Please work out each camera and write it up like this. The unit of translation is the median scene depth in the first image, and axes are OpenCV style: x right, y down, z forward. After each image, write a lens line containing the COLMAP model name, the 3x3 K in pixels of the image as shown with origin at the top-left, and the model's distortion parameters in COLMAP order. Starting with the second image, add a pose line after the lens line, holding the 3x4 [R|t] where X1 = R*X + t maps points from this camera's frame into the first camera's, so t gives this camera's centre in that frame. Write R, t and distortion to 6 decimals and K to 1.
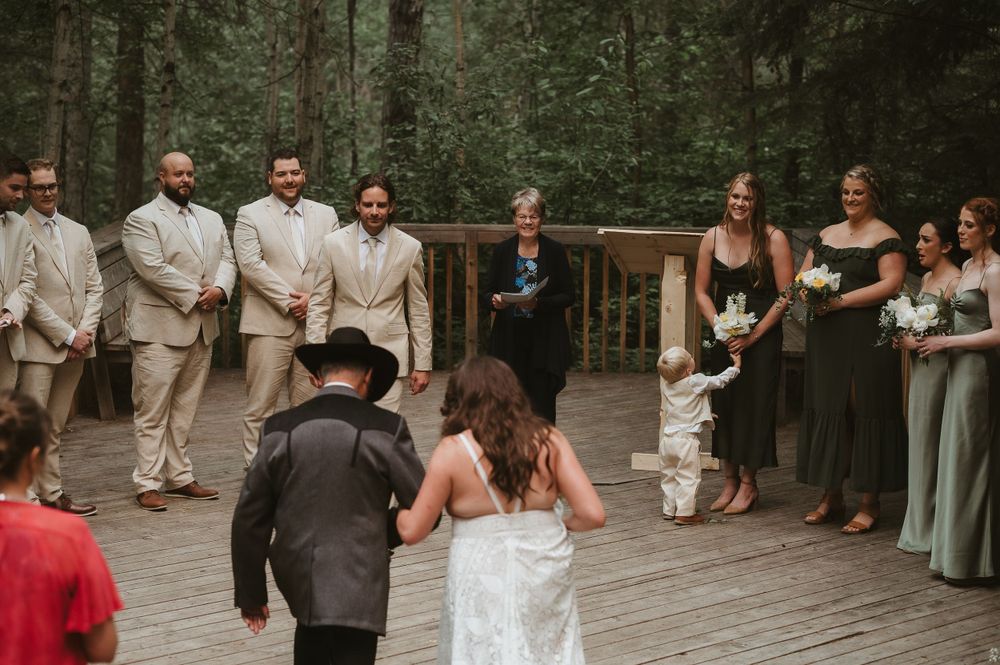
lens RADIAL K [[2313.6, 0, 500.0], [0, 2313.6, 332.5], [0, 0, 1]] dist [0.029721, -0.853897]
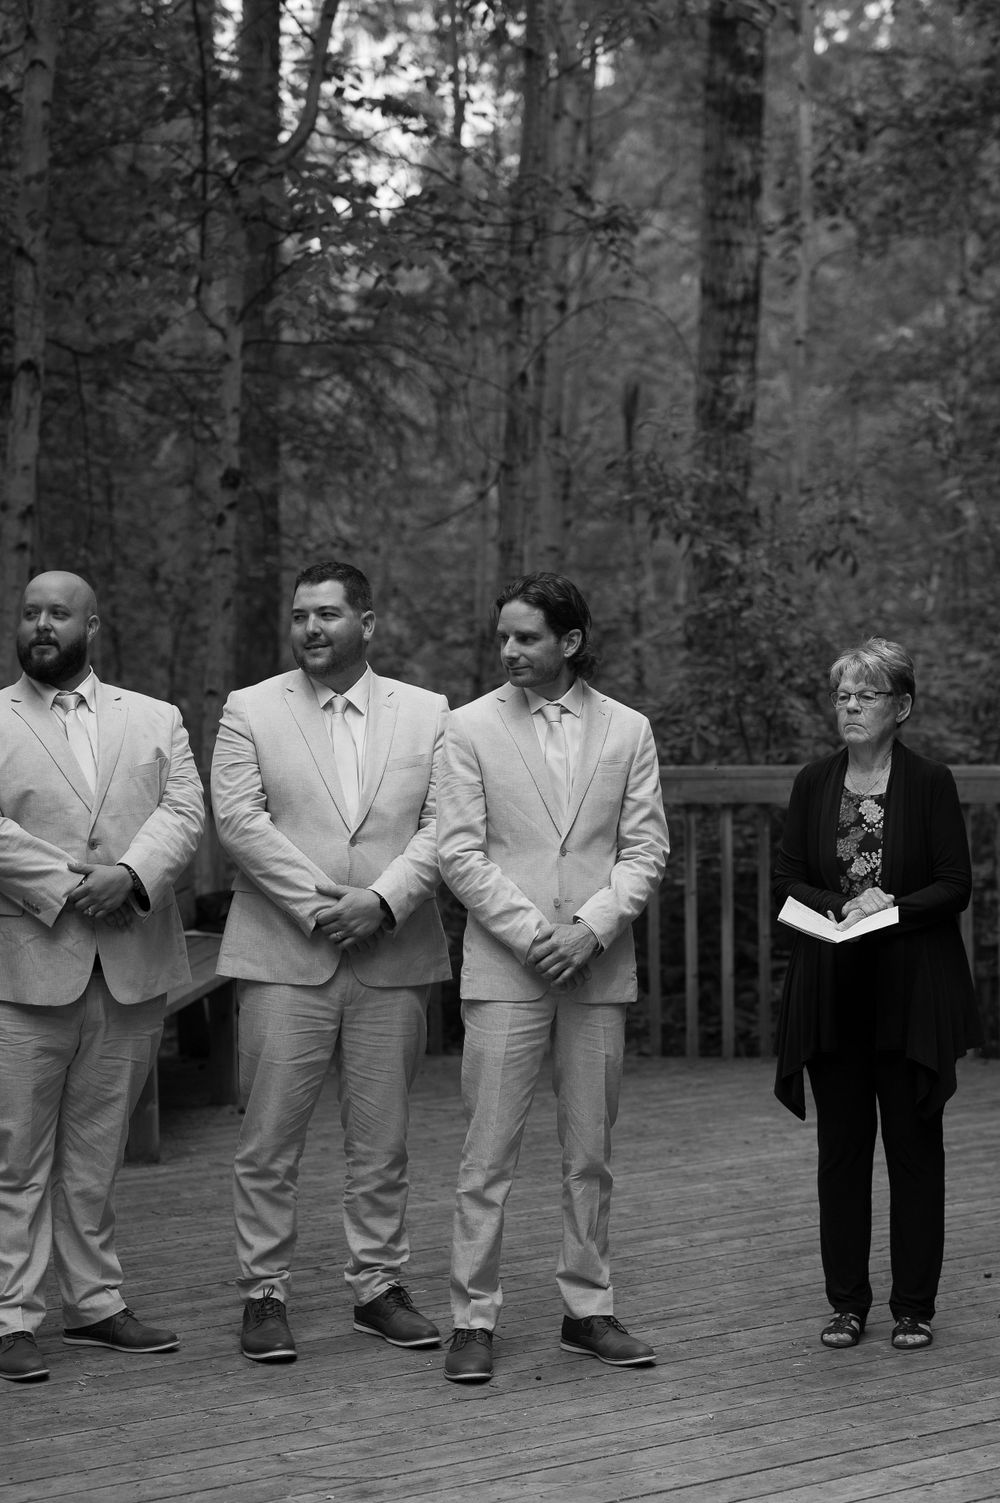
lens RADIAL K [[3477.3, 0, 500.0], [0, 3477.3, 751.5], [0, 0, 1]] dist [0.029721, -0.853897]
pose [[0.991329, -0.014614, -0.130590, 0.019802], [0.005278, 0.997423, -0.071554, 0.003774], [0.131299, 0.070244, 0.988851, 0.239510]]
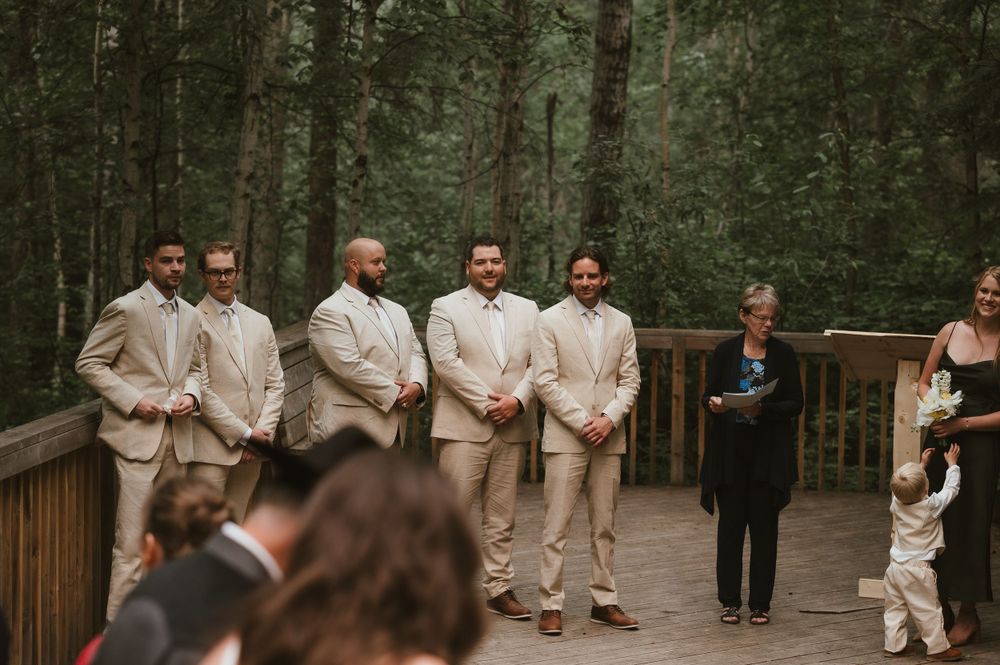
lens RADIAL K [[2313.6, 0, 500.0], [0, 2313.6, 332.5], [0, 0, 1]] dist [0.029721, -0.853897]
pose [[0.996595, 0.013202, -0.081387, -0.008151], [-0.017480, 0.998490, -0.052076, 0.004320], [0.080577, 0.053322, 0.995321, 0.064135]]
